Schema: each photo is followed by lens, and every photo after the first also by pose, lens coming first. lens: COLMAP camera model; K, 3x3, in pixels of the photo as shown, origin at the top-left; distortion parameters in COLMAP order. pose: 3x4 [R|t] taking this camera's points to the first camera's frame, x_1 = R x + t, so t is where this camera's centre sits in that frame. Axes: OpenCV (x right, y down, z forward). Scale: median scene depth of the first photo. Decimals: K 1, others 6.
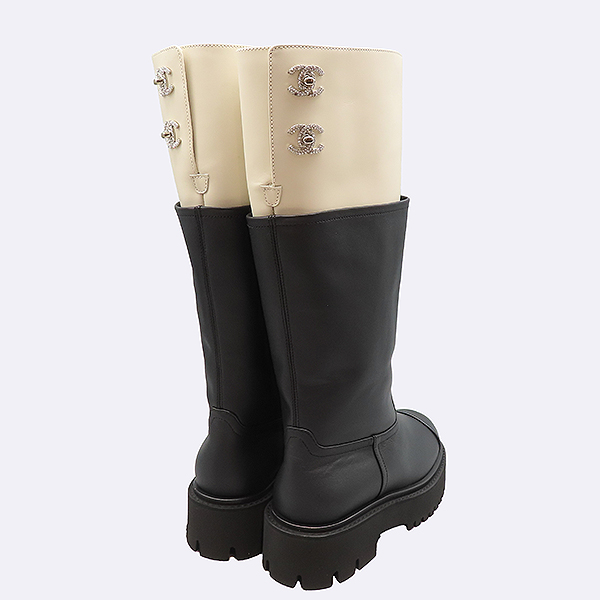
lens RADIAL K [[821.6, 0, 299.7], [0, 821.6, 300.2], [0, 0, 1]] dist [-0.043528, 0.000000]
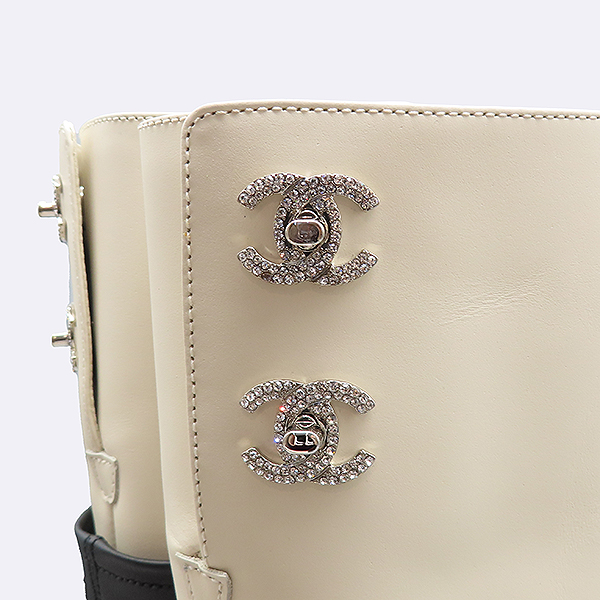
lens RADIAL K [[821.6, 0, 300.2], [0, 821.6, 299.5], [0, 0, 1]] dist [-0.043528, 0.000000]
pose [[0.915402, 0.056735, -0.398523, 0.116411], [-0.099766, 0.991106, -0.088065, -0.217181], [0.389983, 0.120374, 0.912920, 0.740743]]
